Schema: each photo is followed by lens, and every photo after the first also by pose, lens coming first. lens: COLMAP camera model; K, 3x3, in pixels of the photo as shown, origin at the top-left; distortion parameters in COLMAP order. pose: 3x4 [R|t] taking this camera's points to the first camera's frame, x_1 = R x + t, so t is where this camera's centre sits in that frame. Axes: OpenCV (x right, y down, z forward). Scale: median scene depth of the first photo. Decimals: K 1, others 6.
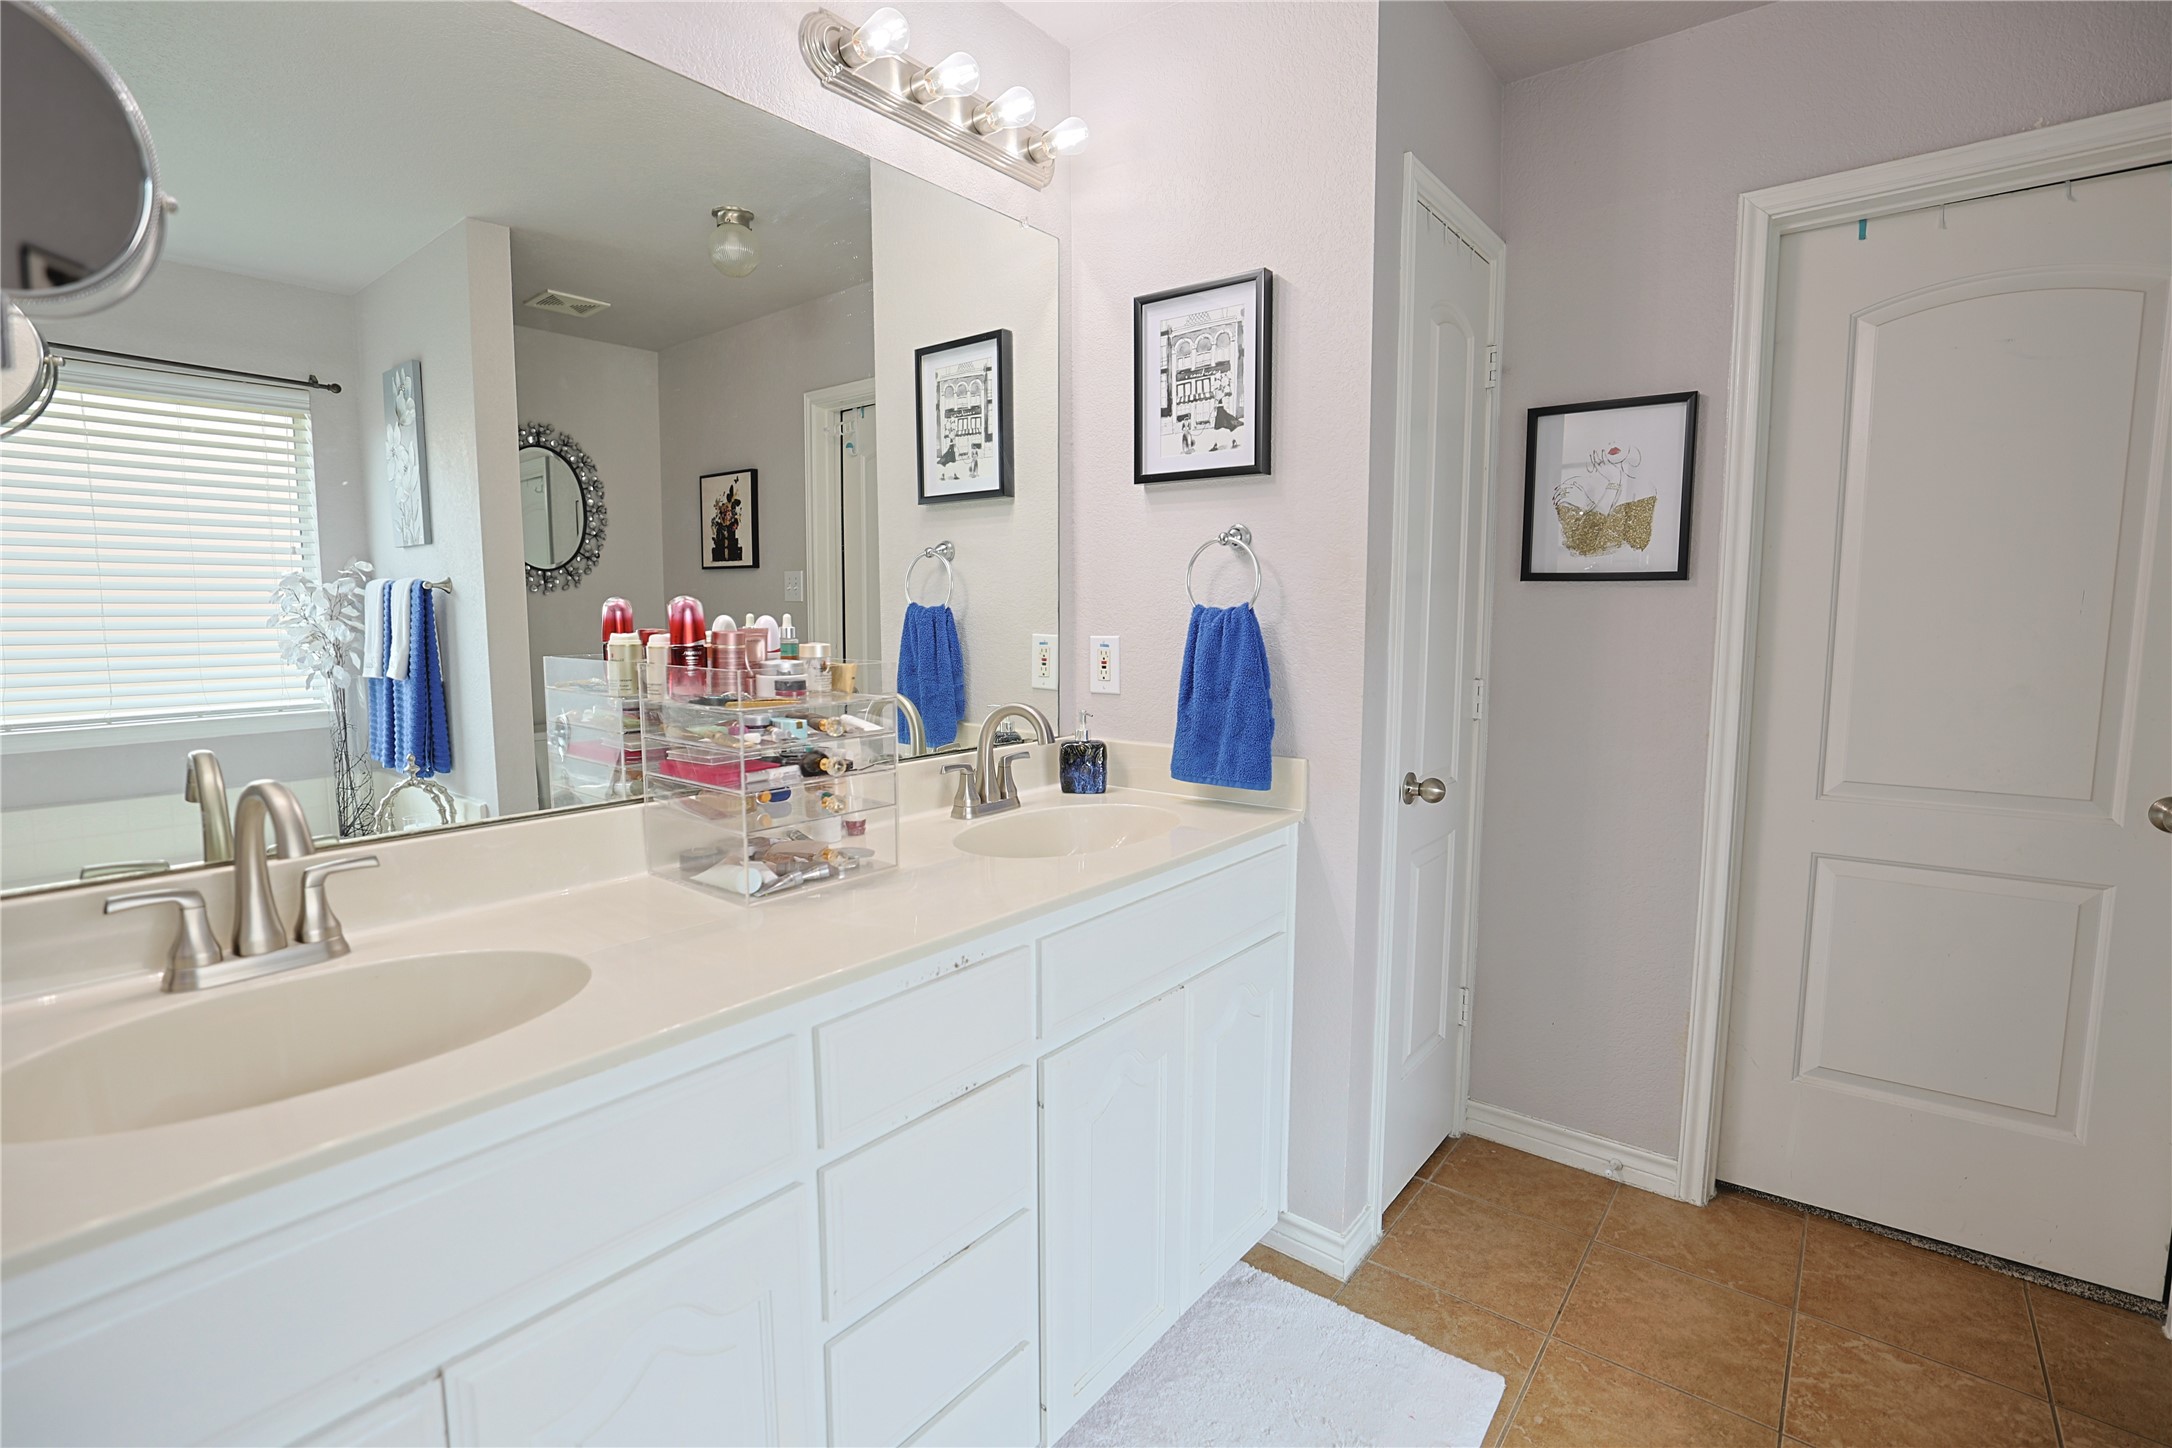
lens RADIAL K [[1001.5, 0, 1085.2], [0, 1001.5, 714.6], [0, 0, 1]] dist [-0.045087, 0.016323]
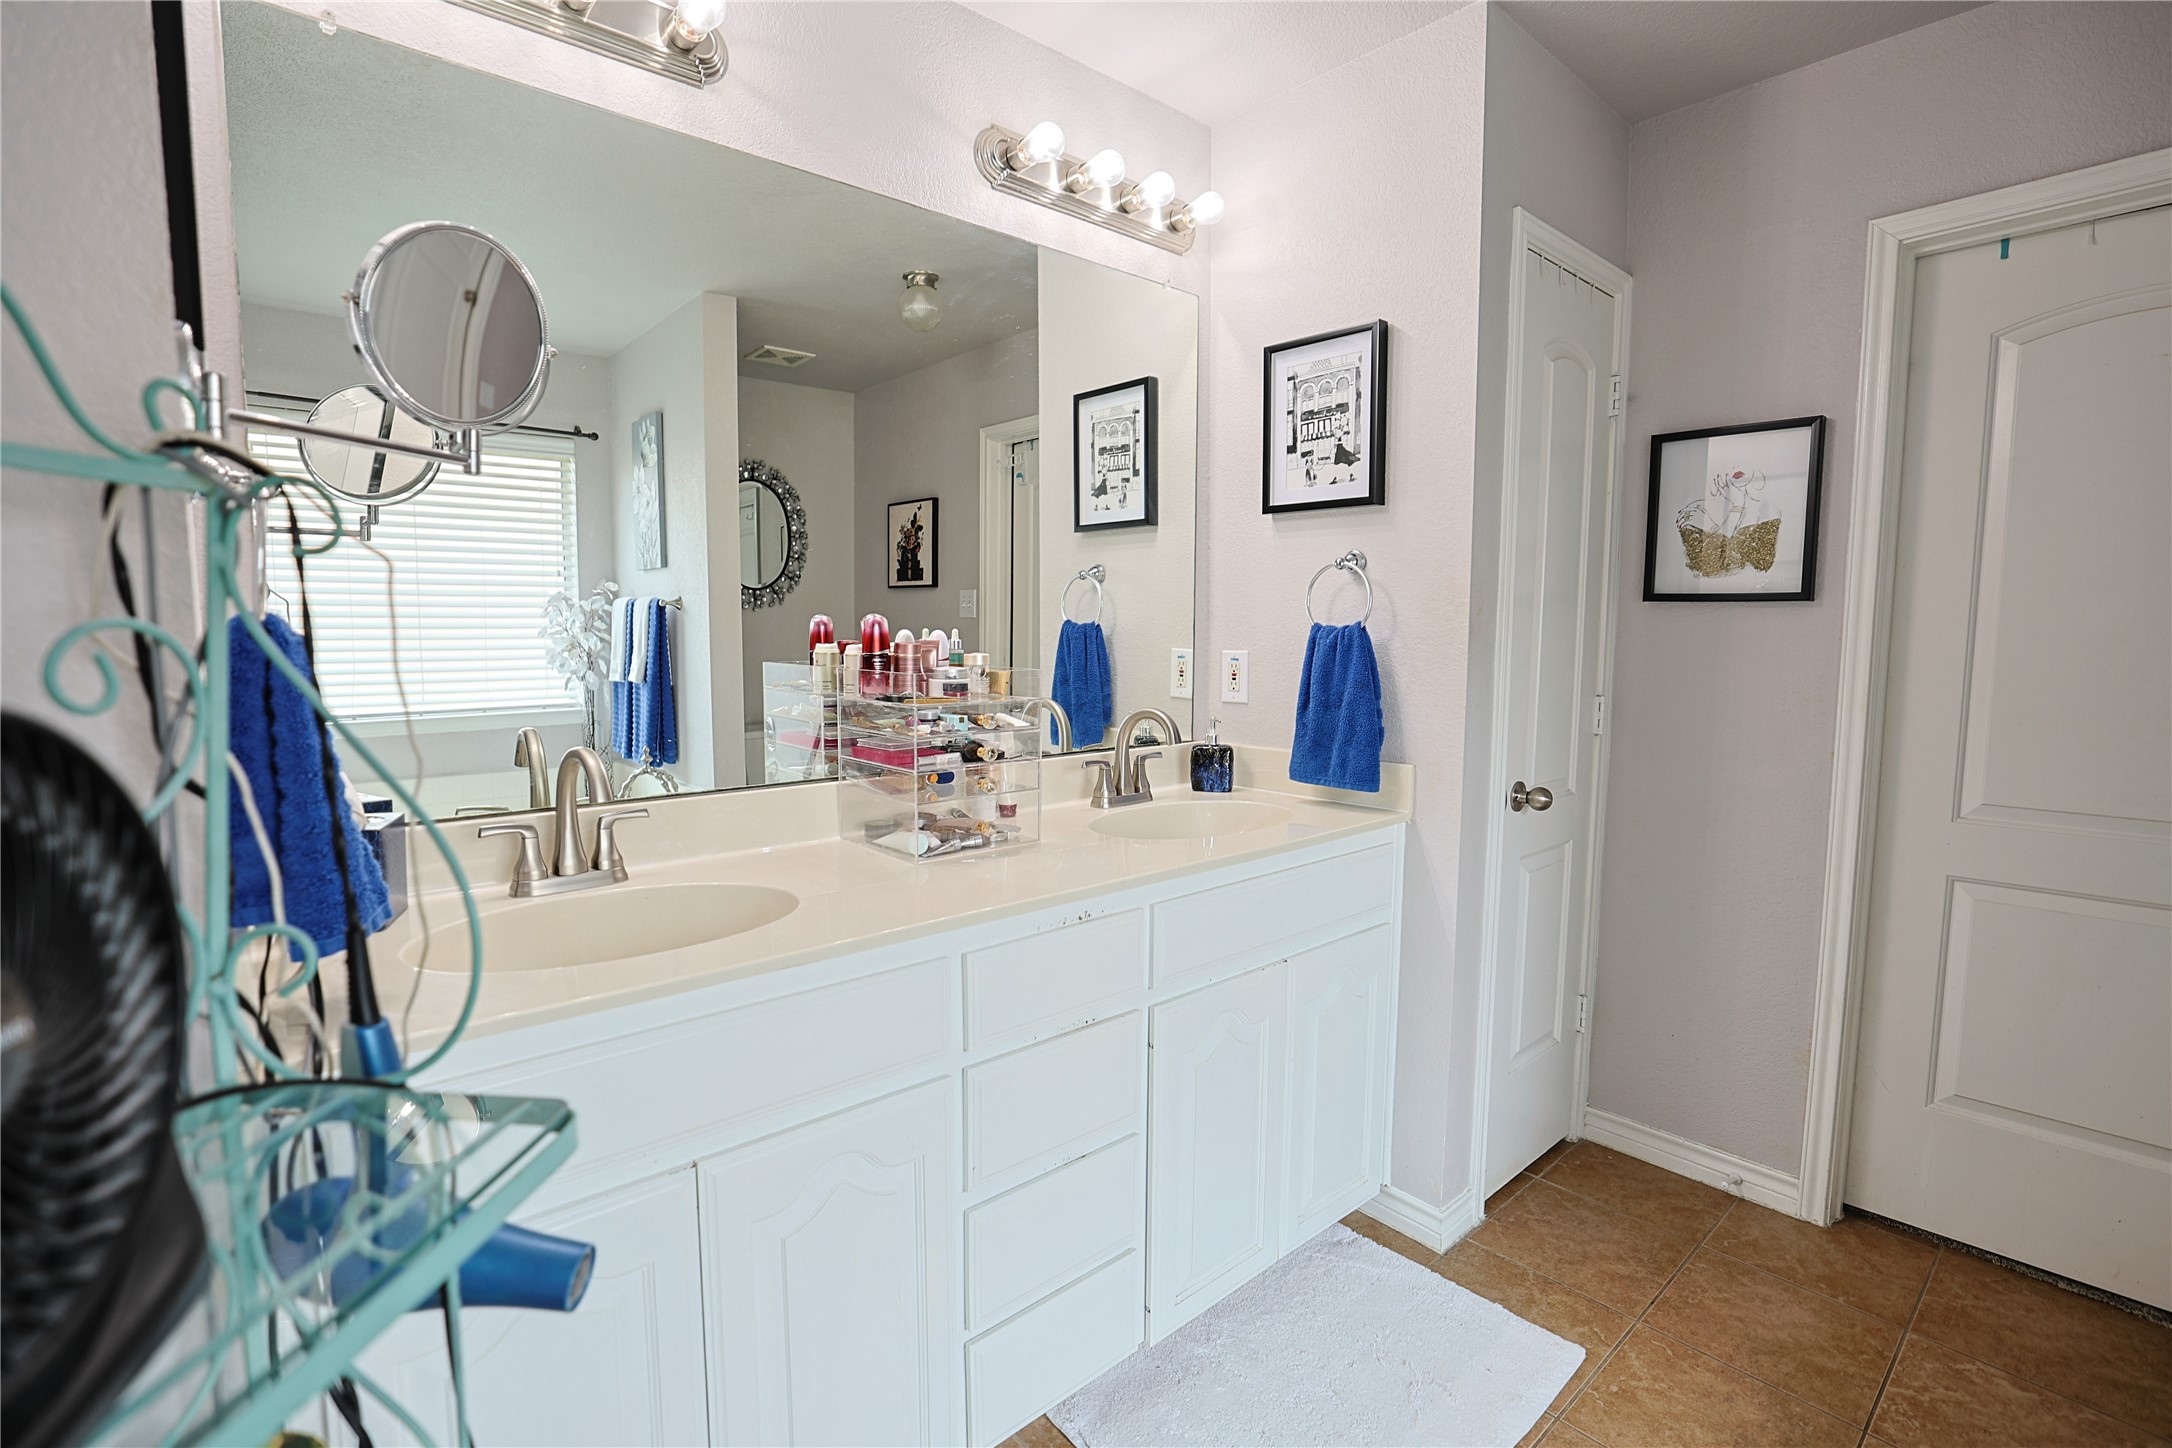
lens RADIAL K [[1001.5, 0, 1078.2], [0, 1001.5, 718.9], [0, 0, 1]] dist [-0.045087, 0.016323]
pose [[0.984240, 0.020727, -0.175617, 0.090667], [-0.022922, 0.999682, -0.010479, 0.024677], [0.175344, 0.014340, 0.984403, -0.238099]]
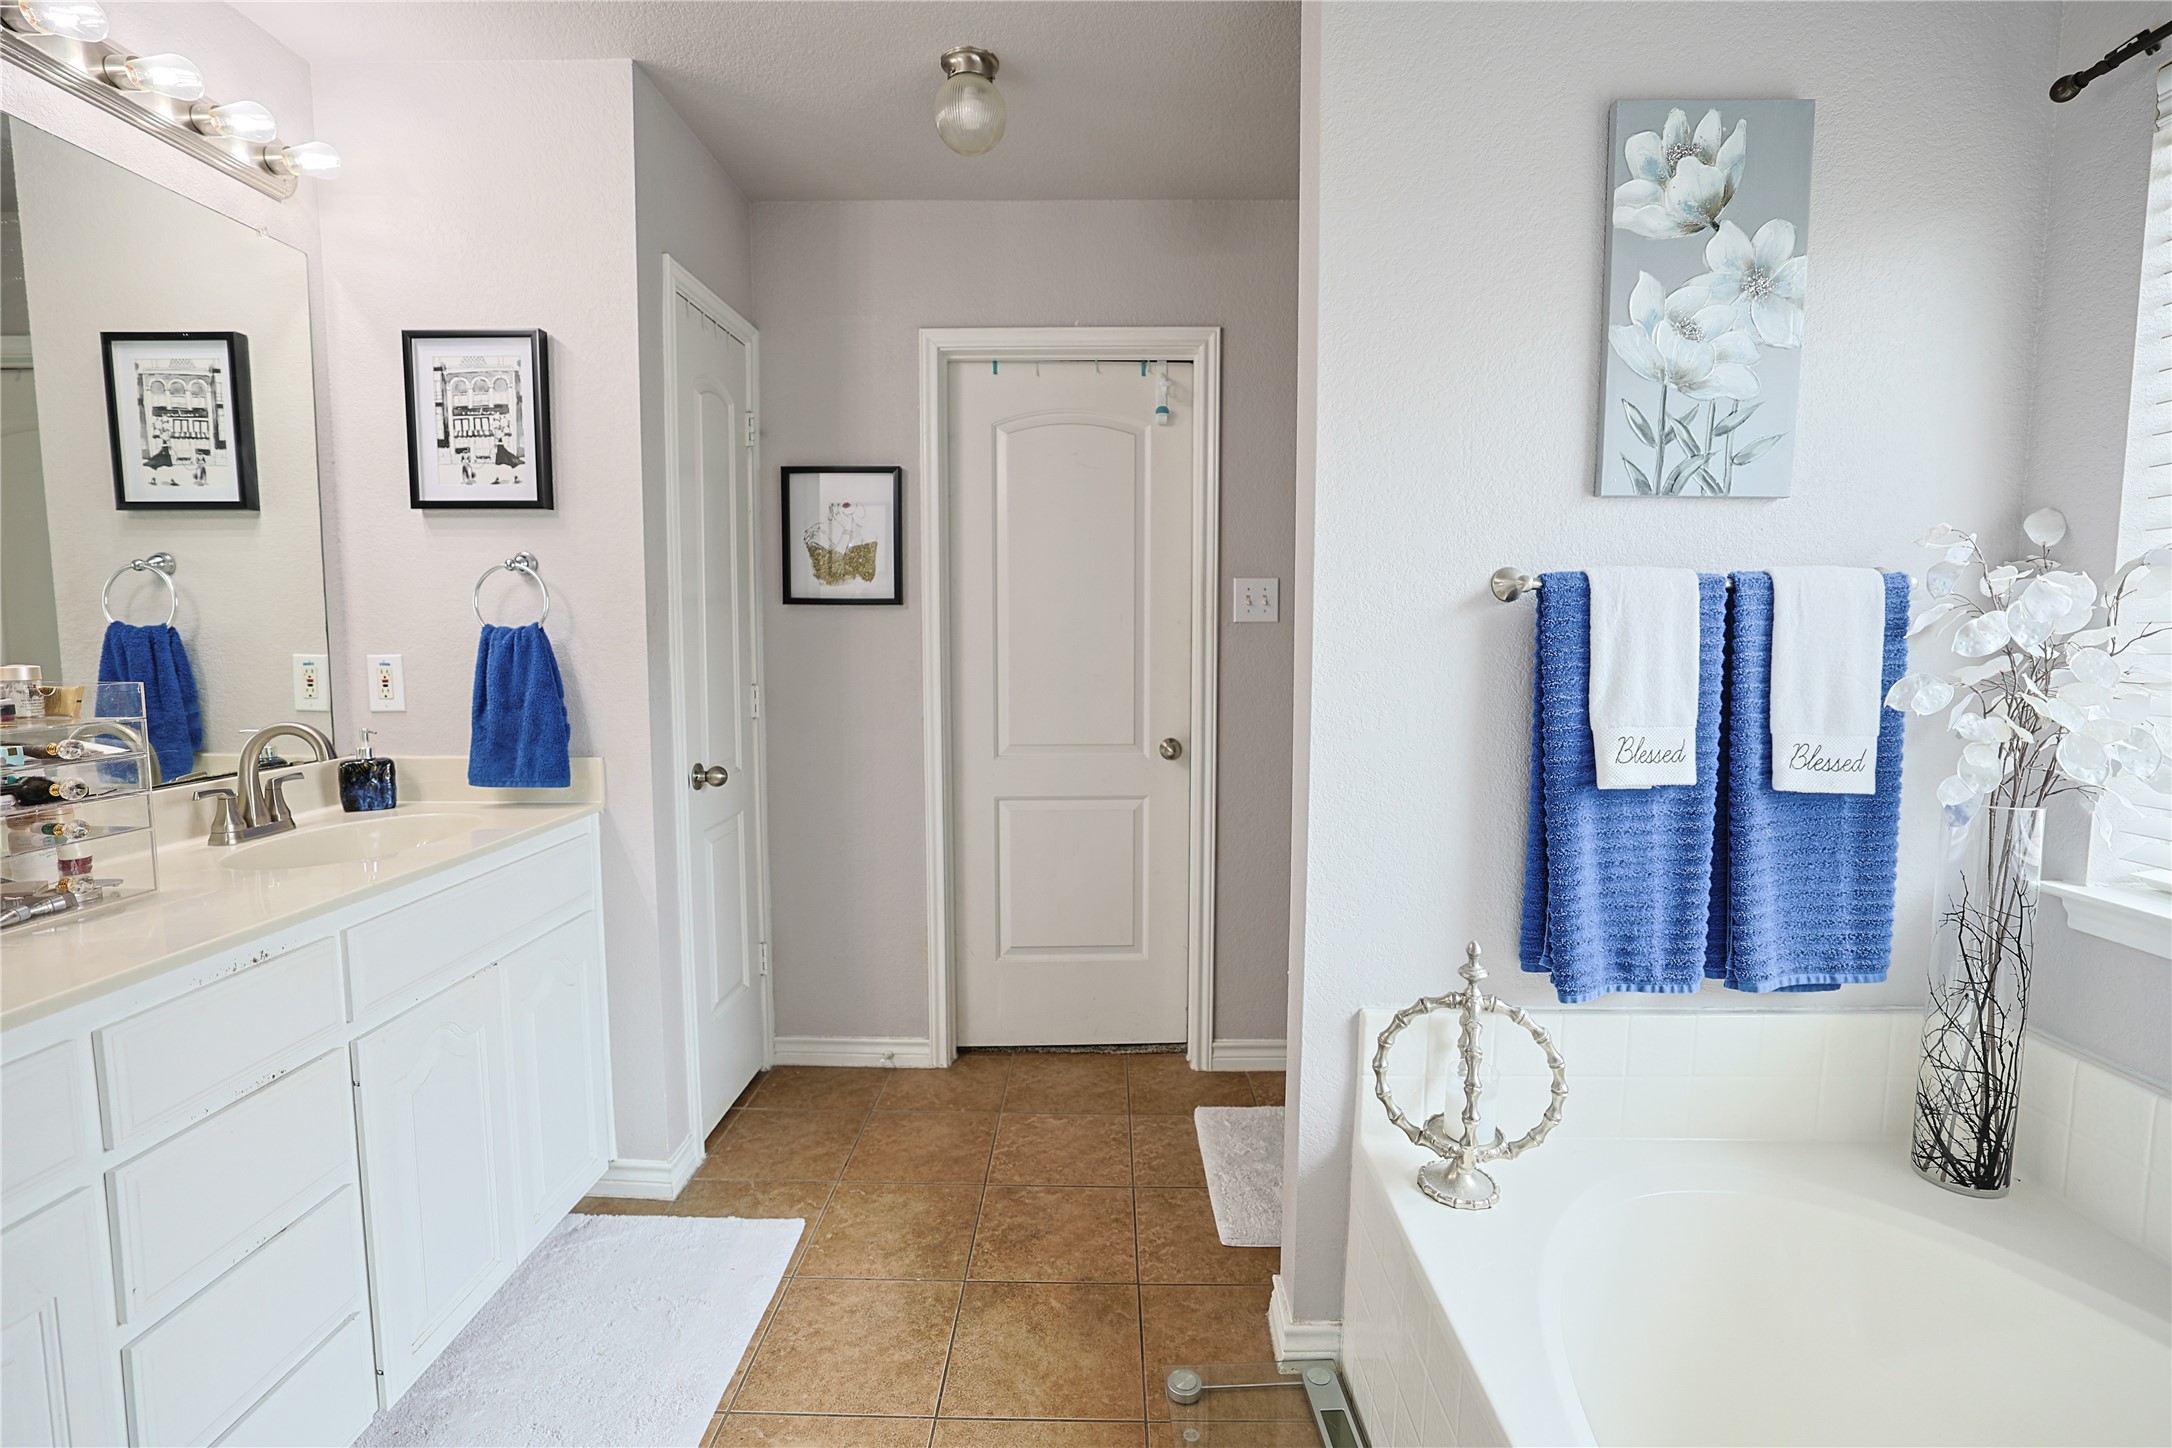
lens RADIAL K [[1001.5, 0, 1094.8], [0, 1001.5, 716.4], [0, 0, 1]] dist [-0.045087, 0.016323]
pose [[0.787295, -0.053089, 0.614287, -0.057105], [0.063199, 0.997987, 0.005251, 0.048205], [-0.613329, 0.034688, 0.789065, -0.452861]]
